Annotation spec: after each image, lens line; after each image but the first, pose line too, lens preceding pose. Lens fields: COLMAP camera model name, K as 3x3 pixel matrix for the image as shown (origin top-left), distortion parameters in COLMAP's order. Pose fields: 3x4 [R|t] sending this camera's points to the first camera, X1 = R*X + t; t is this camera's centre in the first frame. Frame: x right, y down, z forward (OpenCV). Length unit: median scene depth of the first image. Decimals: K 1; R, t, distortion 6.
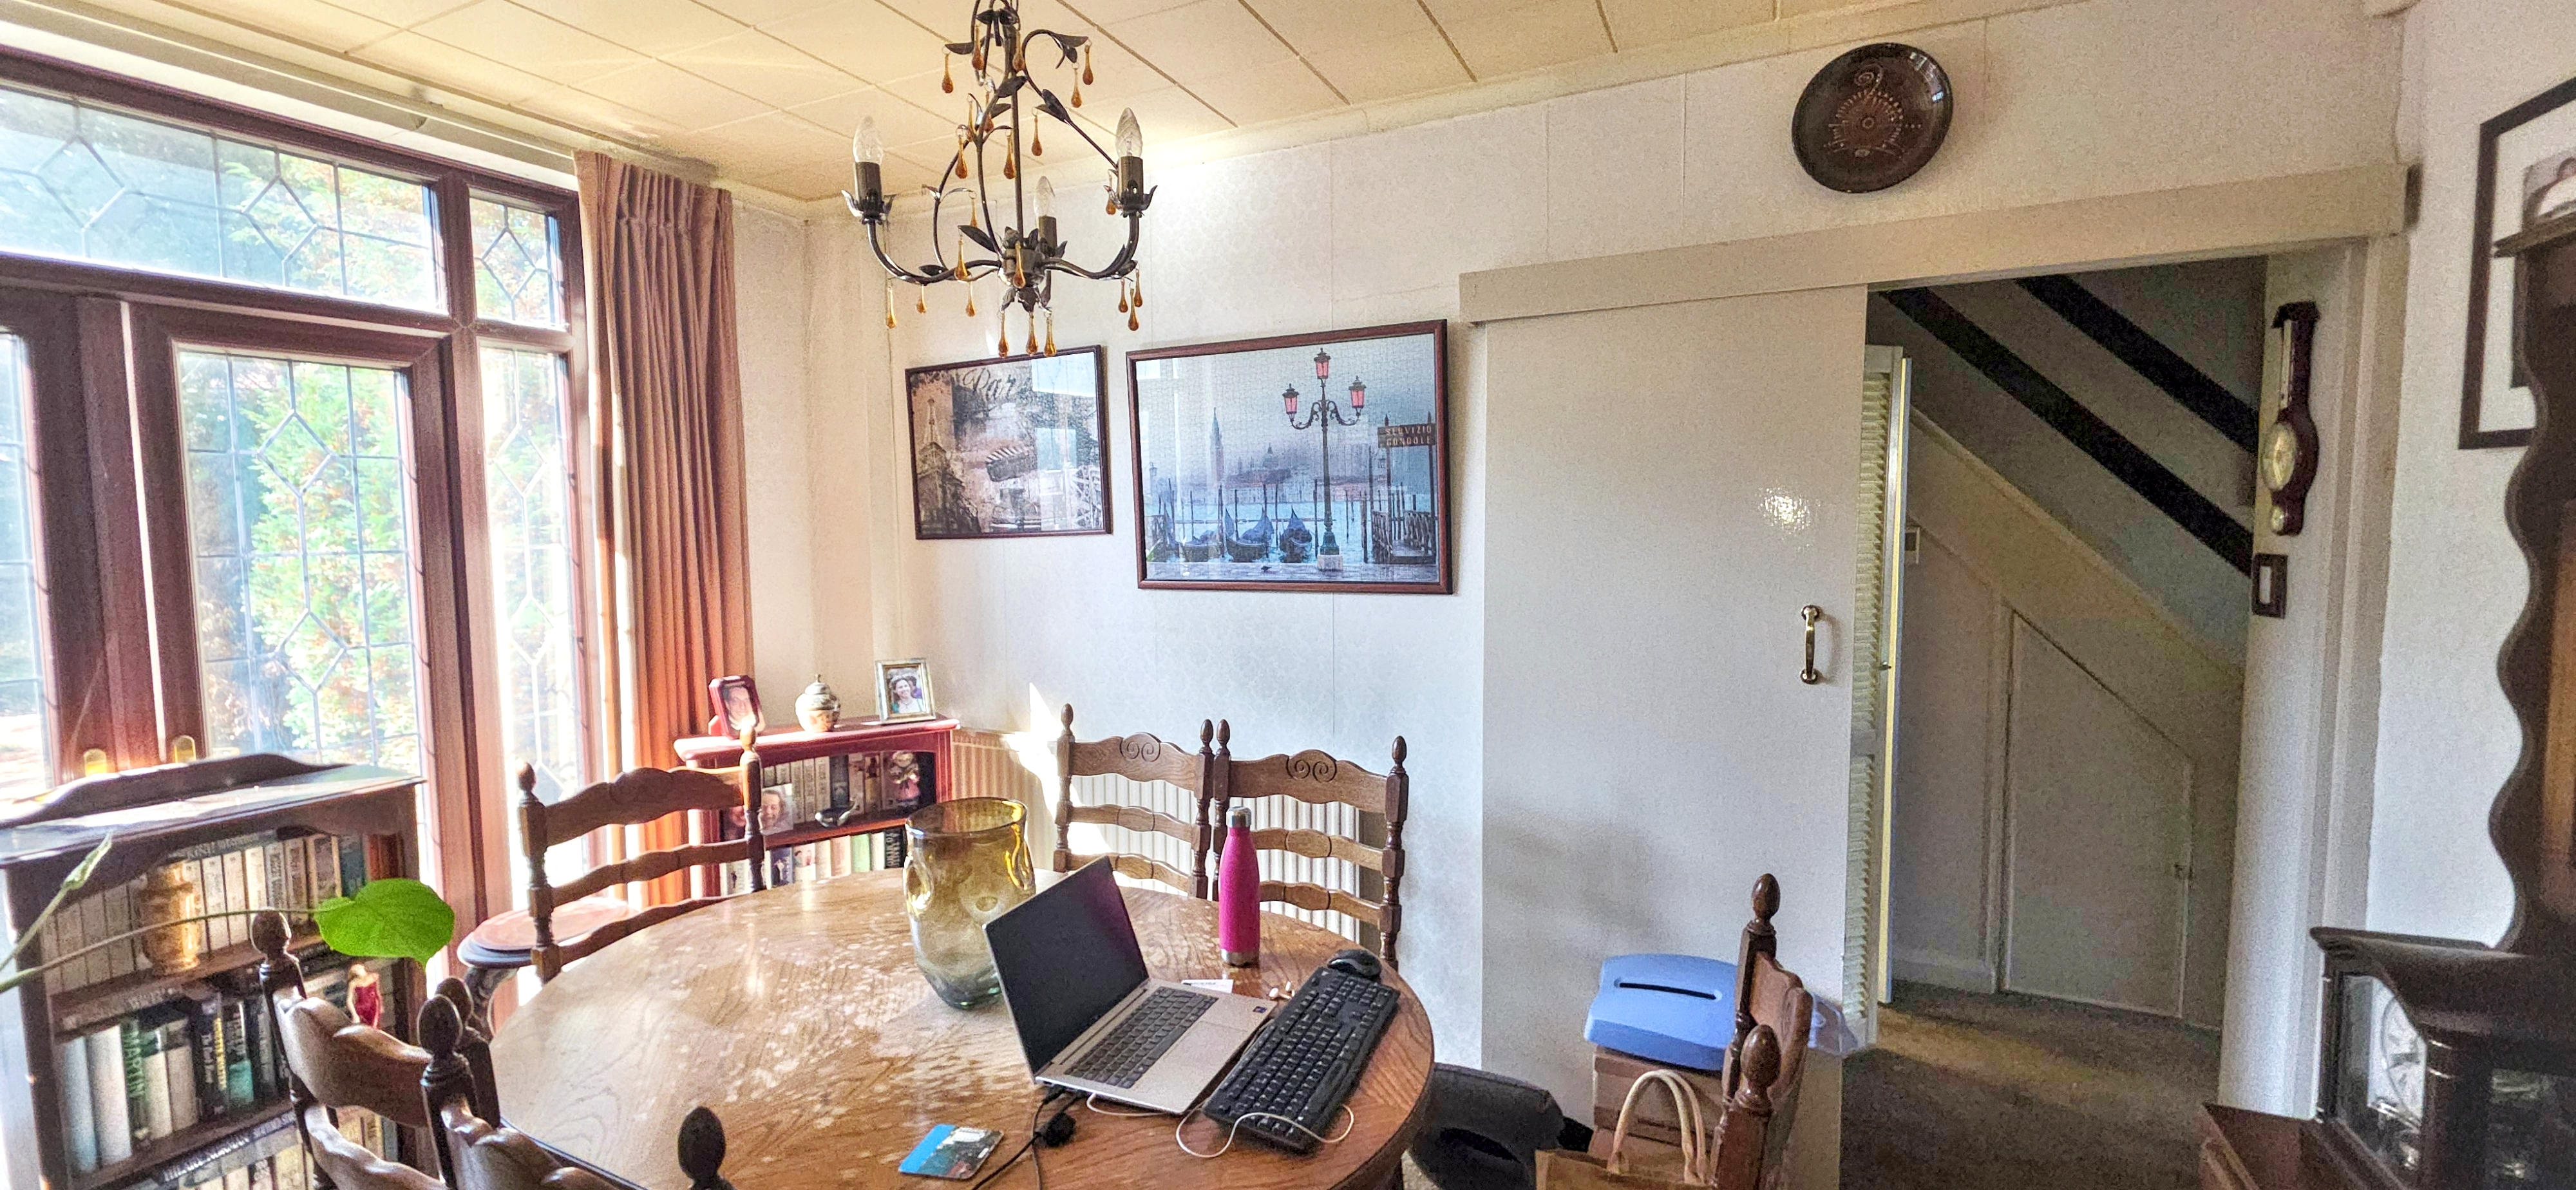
lens RADIAL K [[1023.5, 0, 1292.4], [0, 1023.5, 586.4], [0, 0, 1]] dist [0.000647, 0.000202]
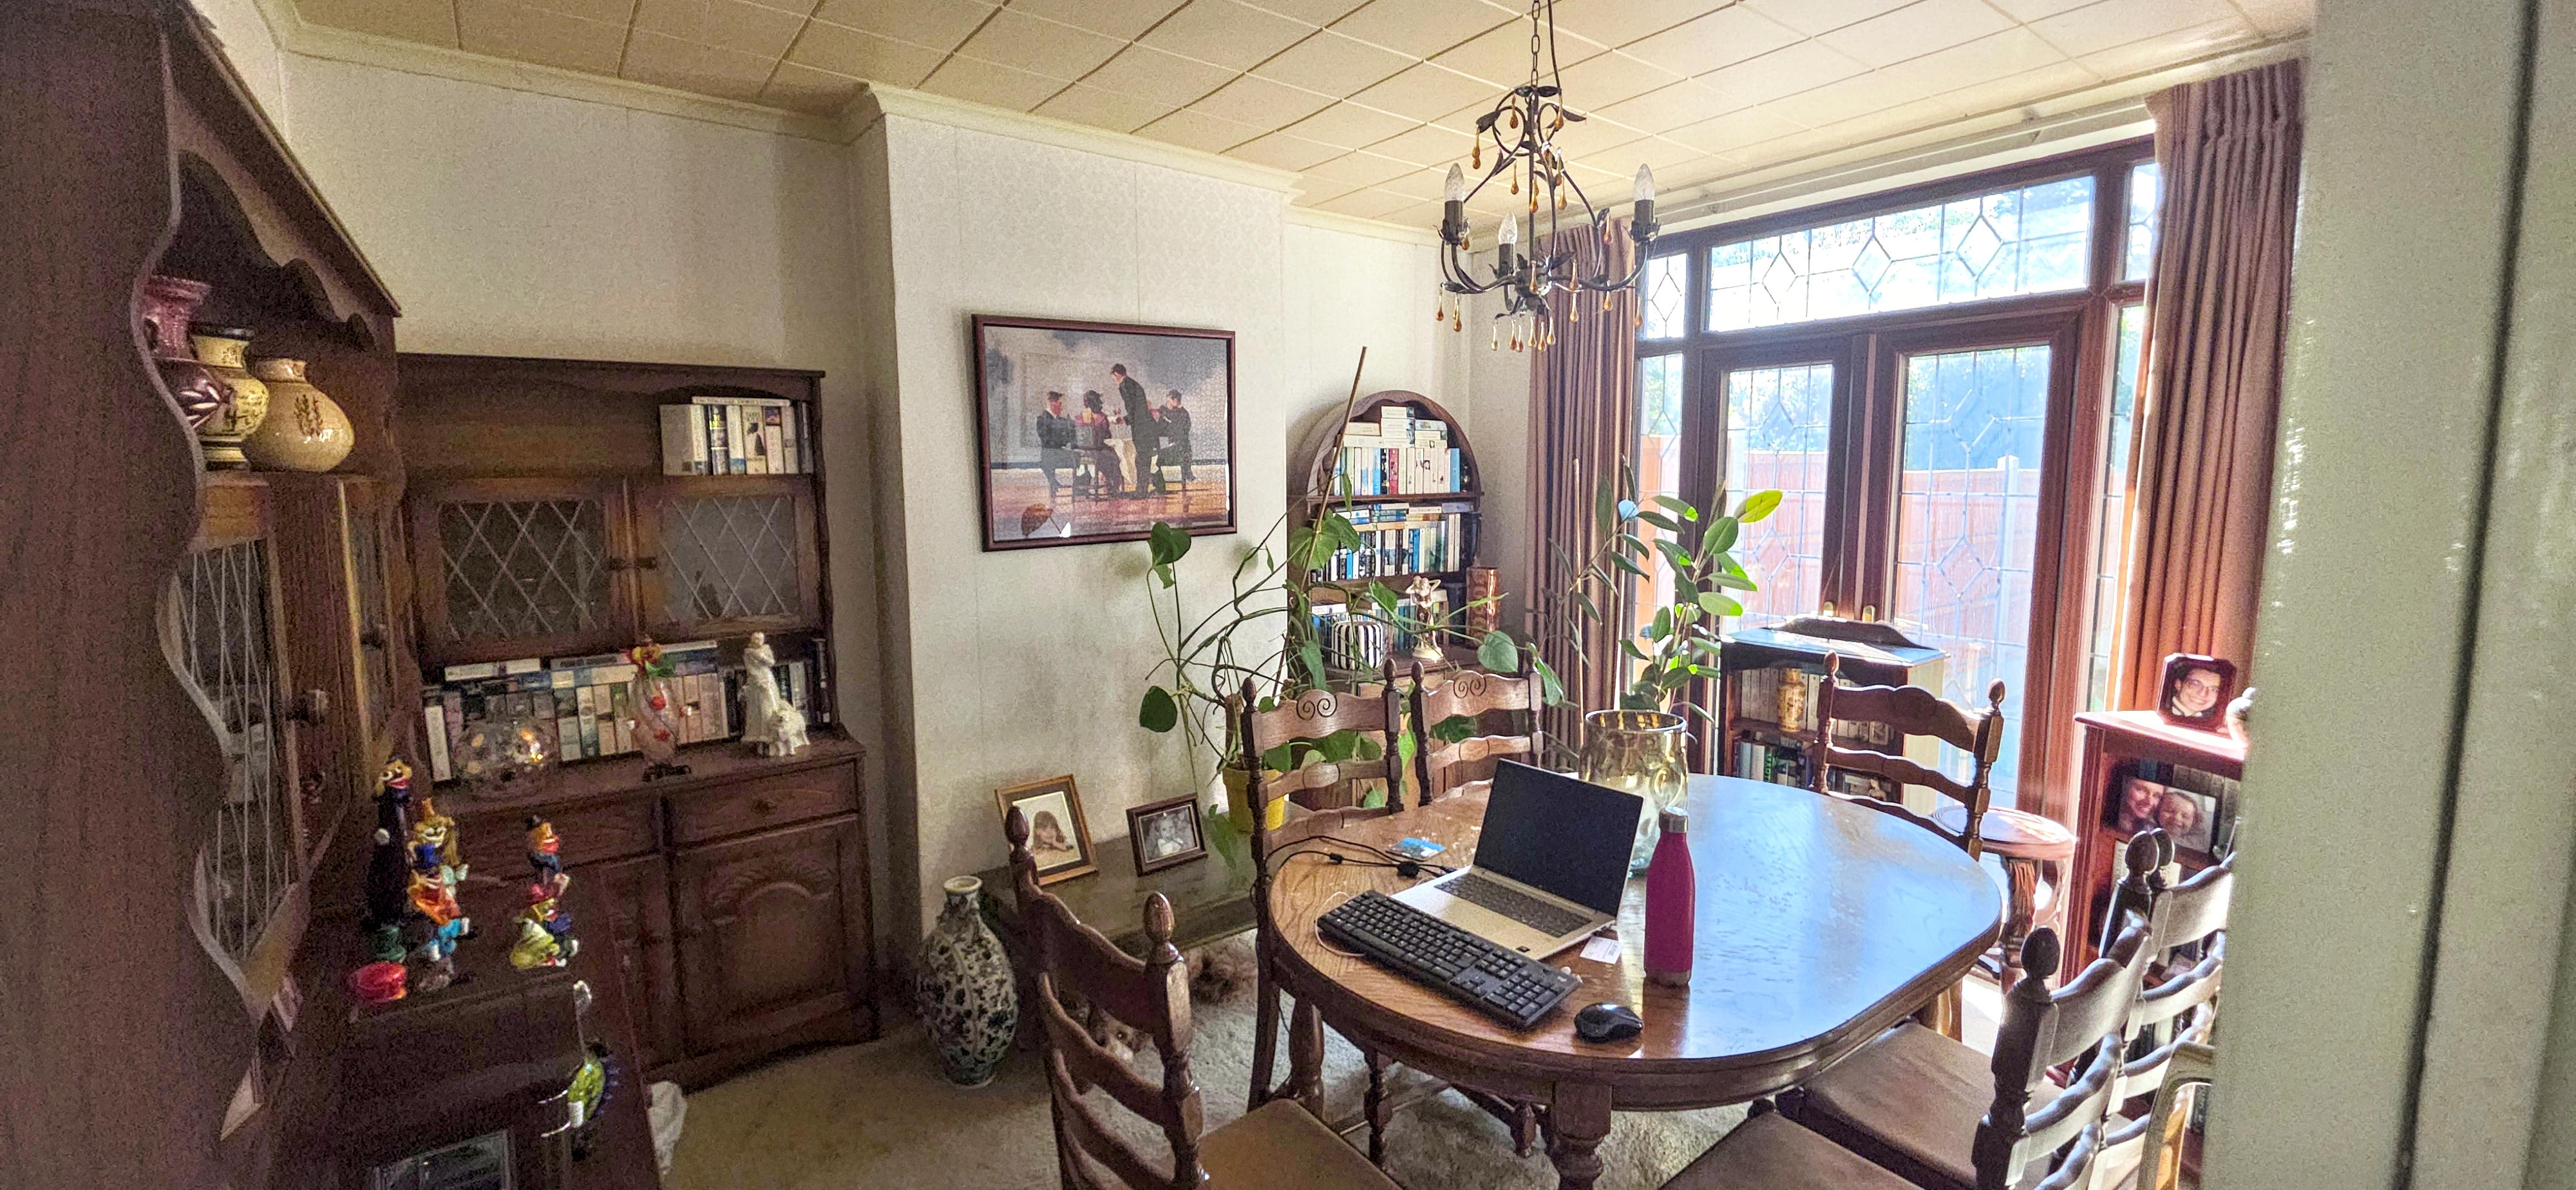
lens RADIAL K [[1023.5, 0, 1292.4], [0, 1023.5, 586.4], [0, 0, 1]] dist [0.000647, 0.000202]
pose [[-0.469714, 0.108557, -0.876118, 0.659072], [-0.053283, 0.987116, 0.150877, -0.069160], [0.881209, 0.117551, -0.457878, 0.844281]]
